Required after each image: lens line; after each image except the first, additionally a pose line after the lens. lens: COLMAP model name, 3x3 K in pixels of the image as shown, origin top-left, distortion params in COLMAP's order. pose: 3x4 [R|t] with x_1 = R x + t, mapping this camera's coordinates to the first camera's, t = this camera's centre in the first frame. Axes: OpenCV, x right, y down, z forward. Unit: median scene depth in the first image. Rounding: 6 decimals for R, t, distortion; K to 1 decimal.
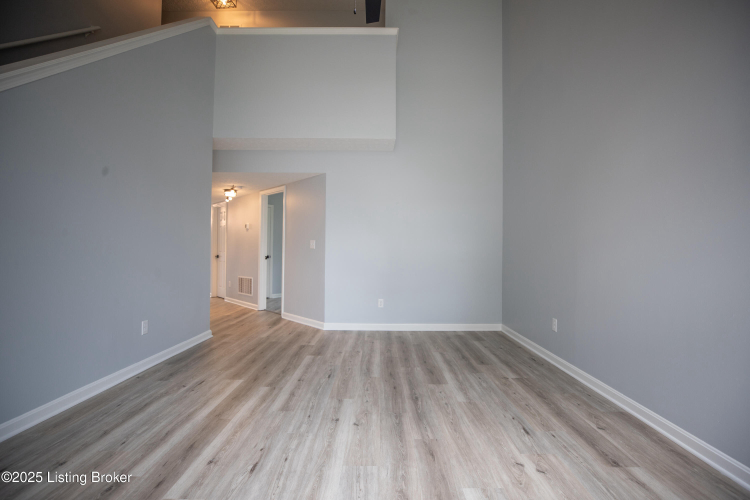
lens RADIAL K [[345.2, 0, 377.8], [0, 345.2, 247.1], [0, 0, 1]] dist [-0.026772, 0.008888]
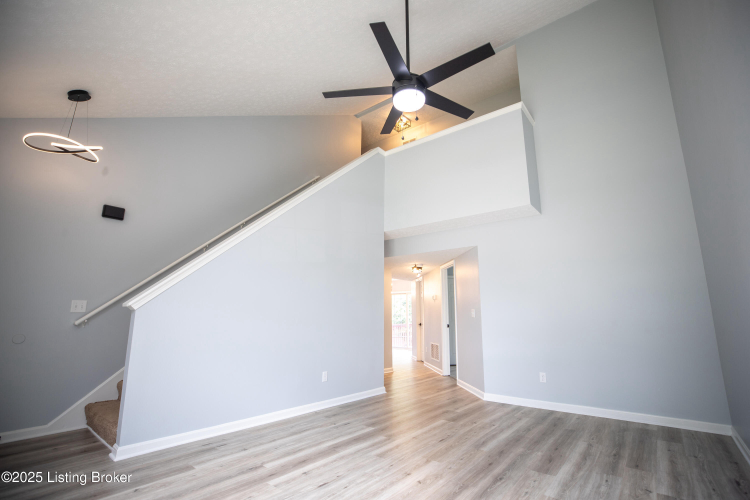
lens RADIAL K [[345.2, 0, 379.2], [0, 345.2, 249.9], [0, 0, 1]] dist [-0.026772, 0.008888]
pose [[0.780715, -0.127310, -0.611781, 0.482843], [0.013220, 0.982173, -0.187516, -0.007876], [0.624748, 0.138308, 0.768480, -0.019422]]
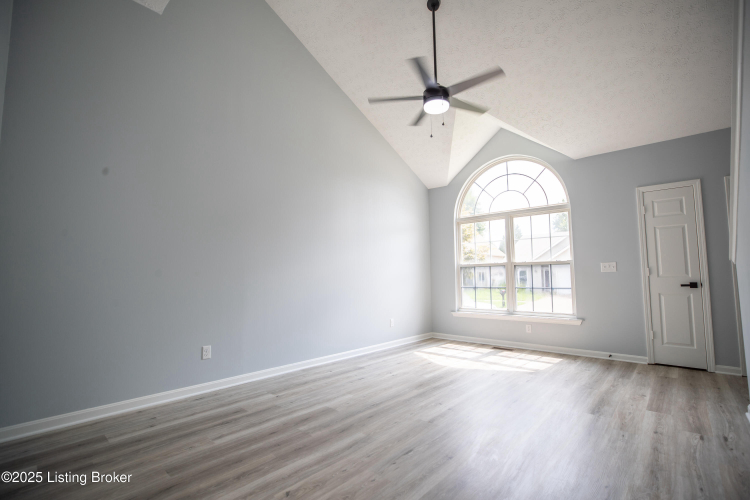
lens RADIAL K [[345.2, 0, 379.8], [0, 345.2, 246.5], [0, 0, 1]] dist [-0.026772, 0.008888]
pose [[-0.747833, 0.057055, 0.661430, -0.667055], [-0.007929, 0.995462, -0.094834, 0.016349], [-0.663839, -0.076164, -0.743987, 1.798703]]
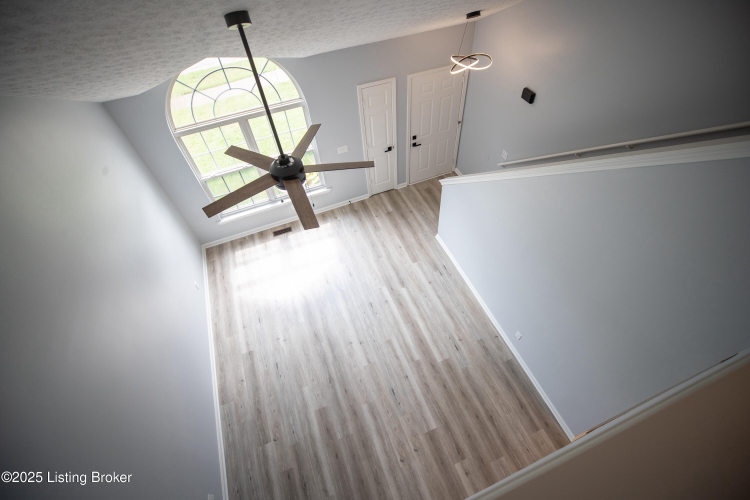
lens RADIAL K [[356.4, 0, 376.2], [0, 356.4, 247.6], [0, 0, 1]] dist [-0.015525, 0.003308]
pose [[-0.929140, 0.316081, -0.191814, 0.025242], [0.062879, 0.646327, 0.760466, -1.311874], [0.364343, 0.694518, -0.620402, 1.661276]]
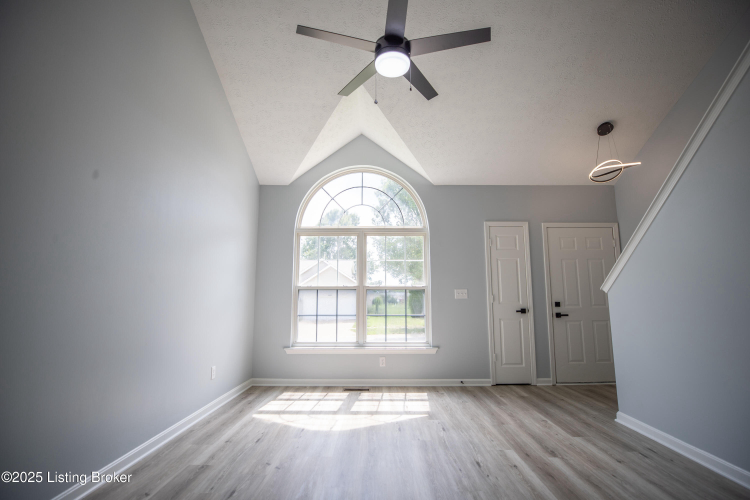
lens RADIAL K [[356.4, 0, 379.8], [0, 356.4, 247.2], [0, 0, 1]] dist [-0.015525, 0.003308]
pose [[-0.999928, -0.009297, -0.007617, 0.030687], [-0.007890, 0.985834, -0.167537, 0.021926], [0.009066, -0.167465, -0.985836, 1.611097]]
